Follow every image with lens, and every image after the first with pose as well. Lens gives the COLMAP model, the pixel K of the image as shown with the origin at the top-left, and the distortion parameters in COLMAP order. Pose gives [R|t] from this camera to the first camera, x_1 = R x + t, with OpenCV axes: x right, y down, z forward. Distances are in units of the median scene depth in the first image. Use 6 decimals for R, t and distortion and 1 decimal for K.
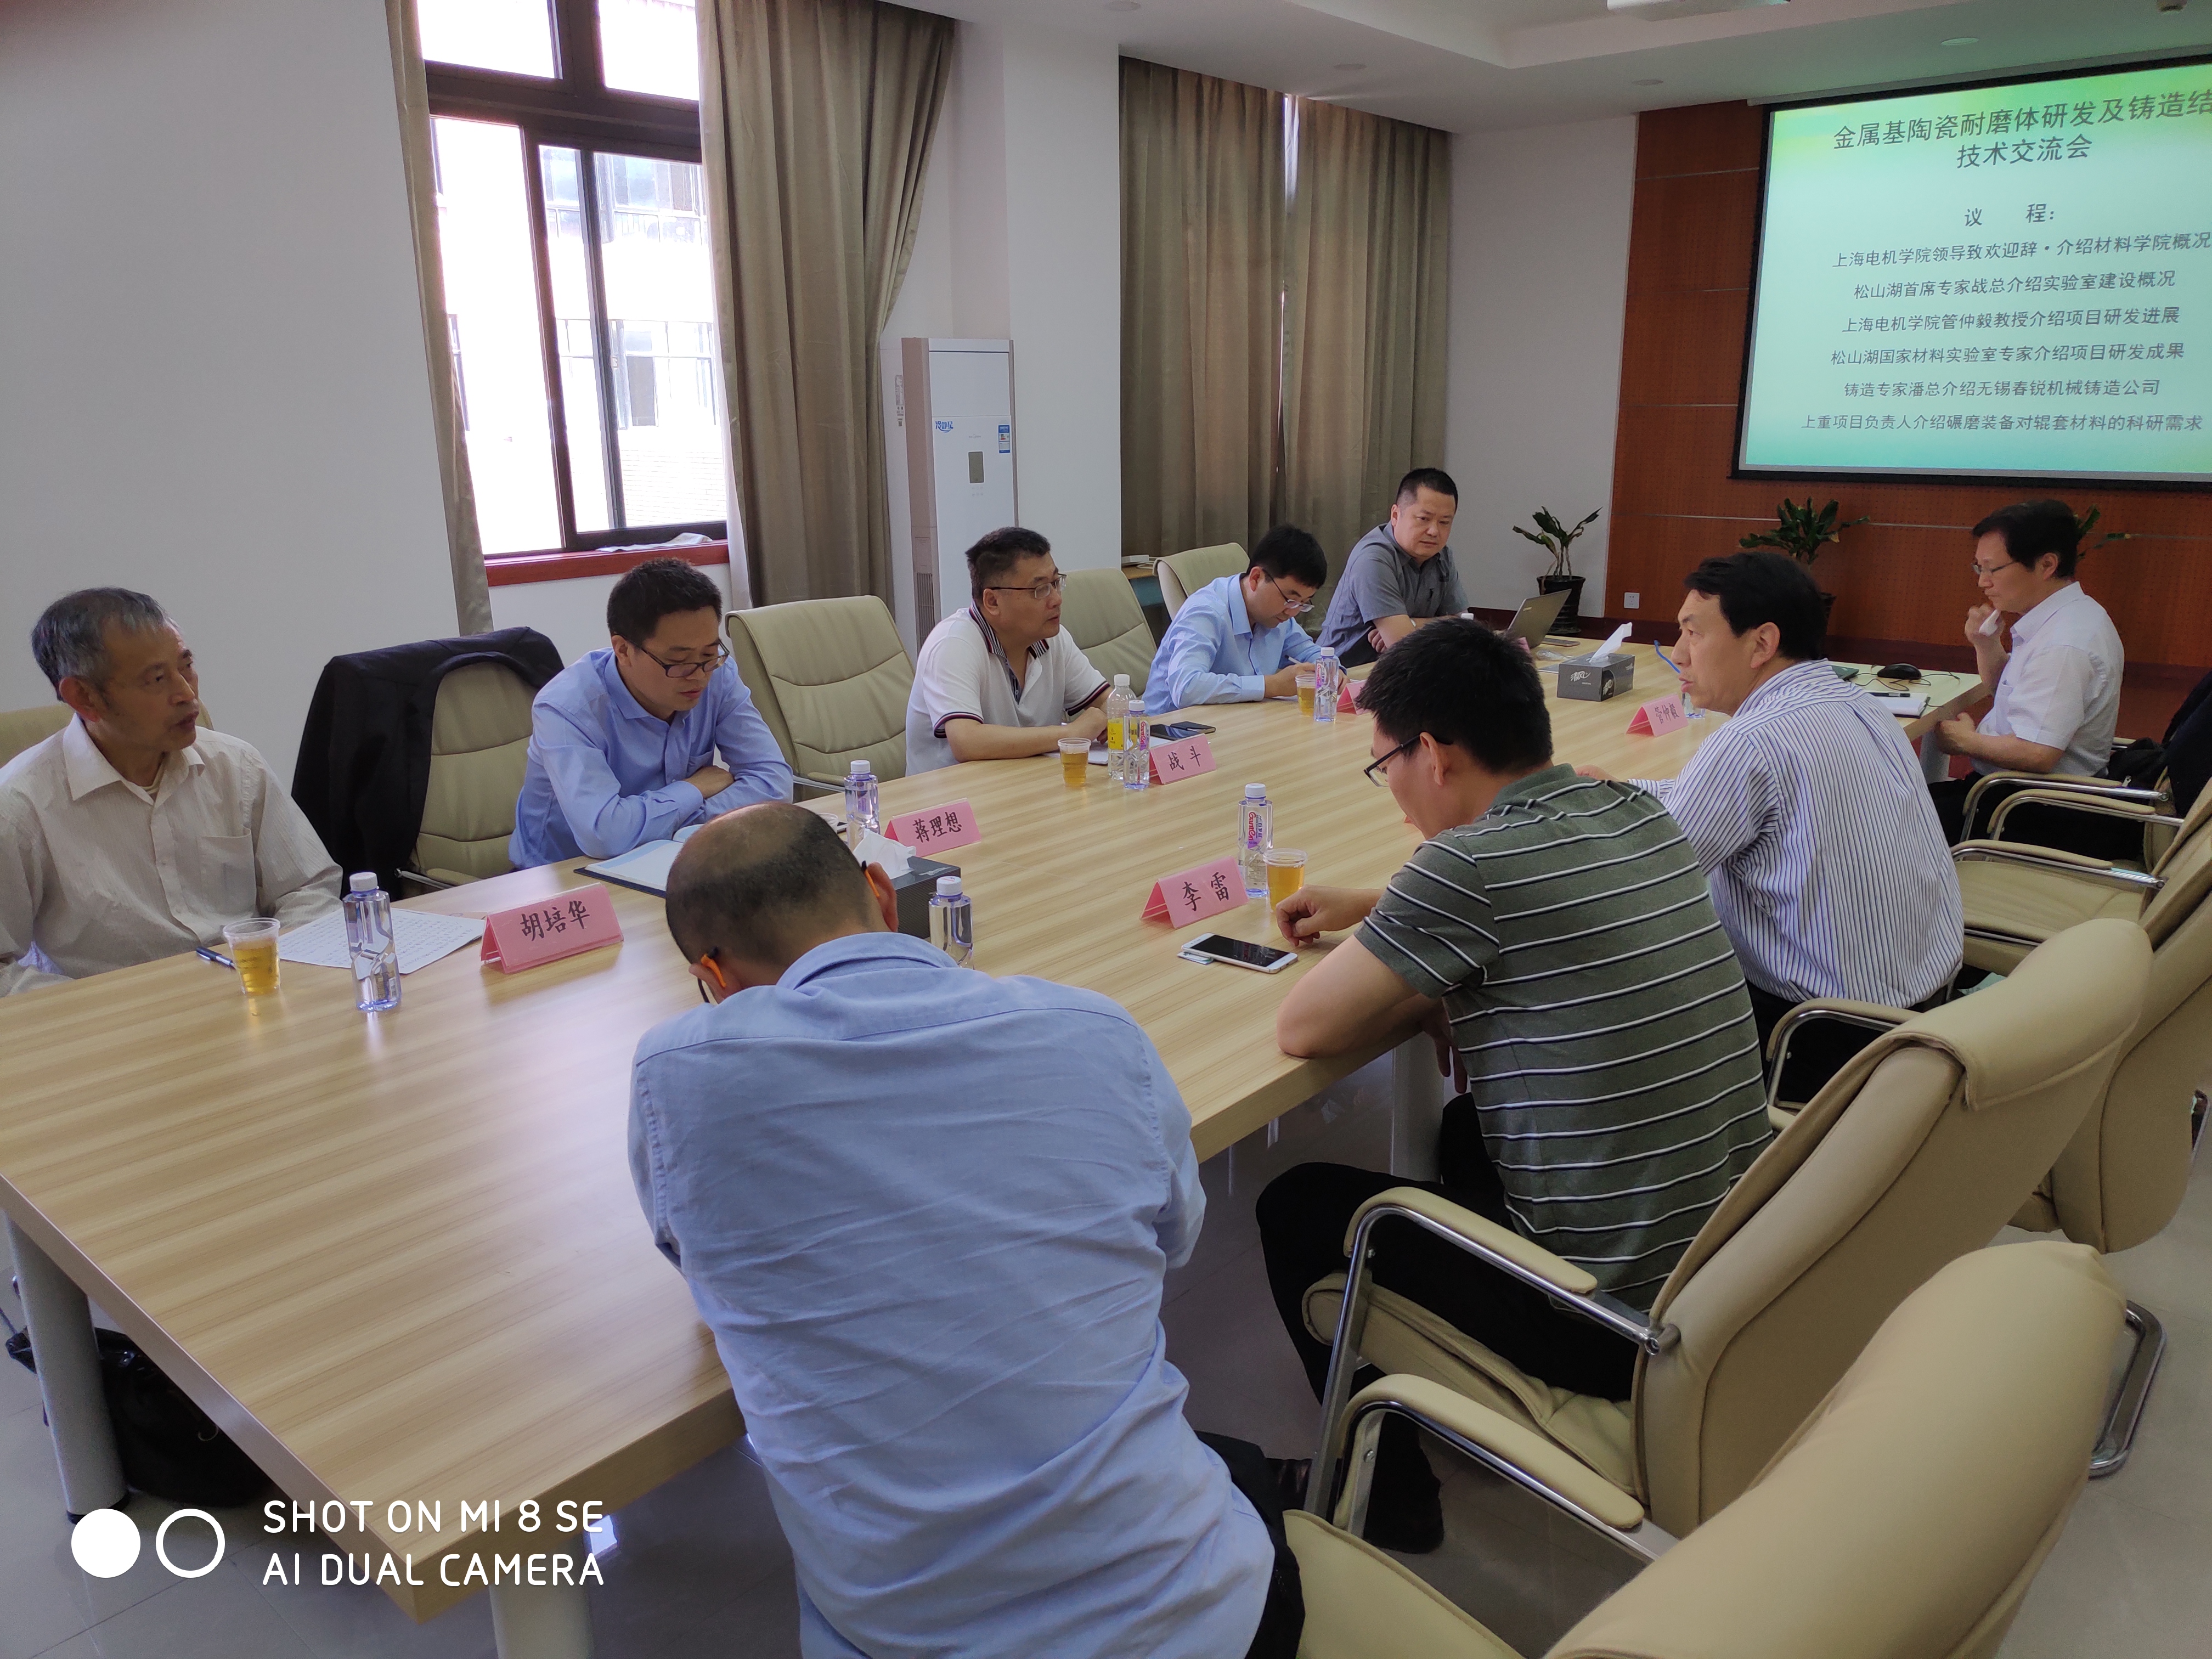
lens RADIAL K [[1564.5, 0, 1106.2], [0, 1564.5, 830.2], [0, 0, 1]] dist [-0.008832, -0.003367]
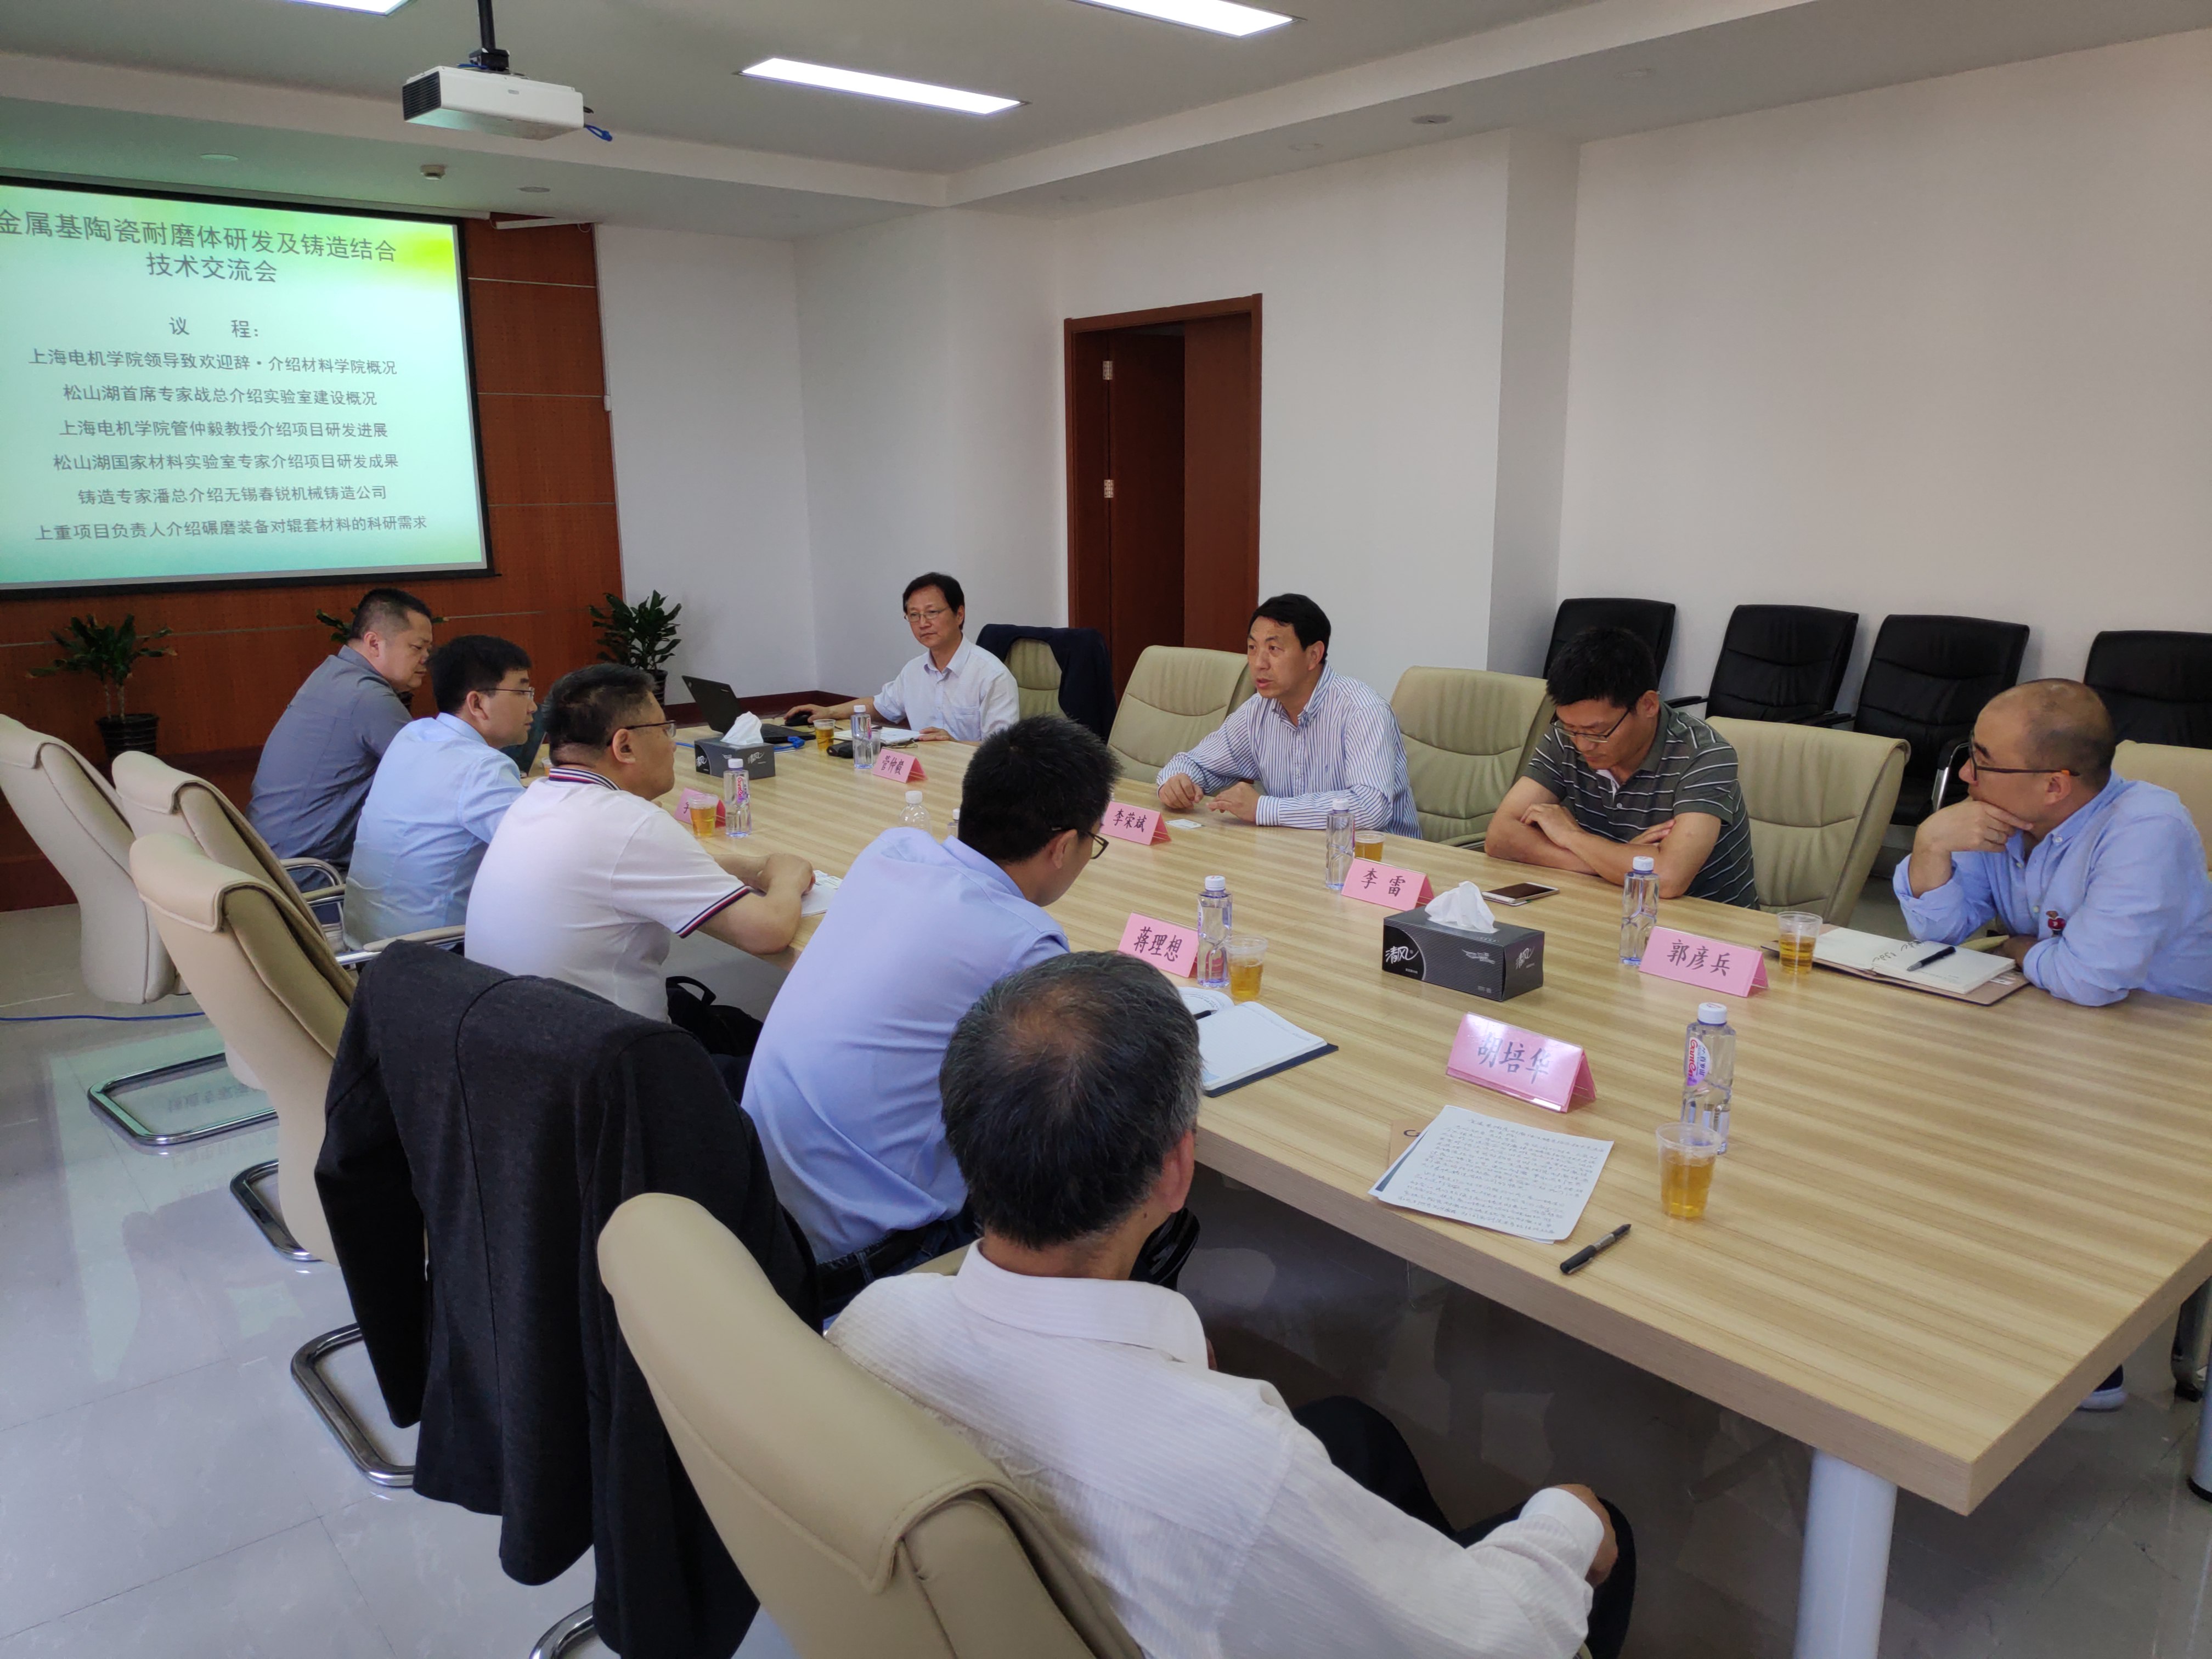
lens RADIAL K [[1564.5, 0, 1105.8], [0, 1564.5, 827.4], [0, 0, 1]] dist [-0.008832, -0.003367]
pose [[0.162112, -0.206273, 0.964972, -0.383281], [0.271652, 0.949450, 0.157318, -0.085172], [-0.948644, 0.236634, 0.209951, 0.306915]]
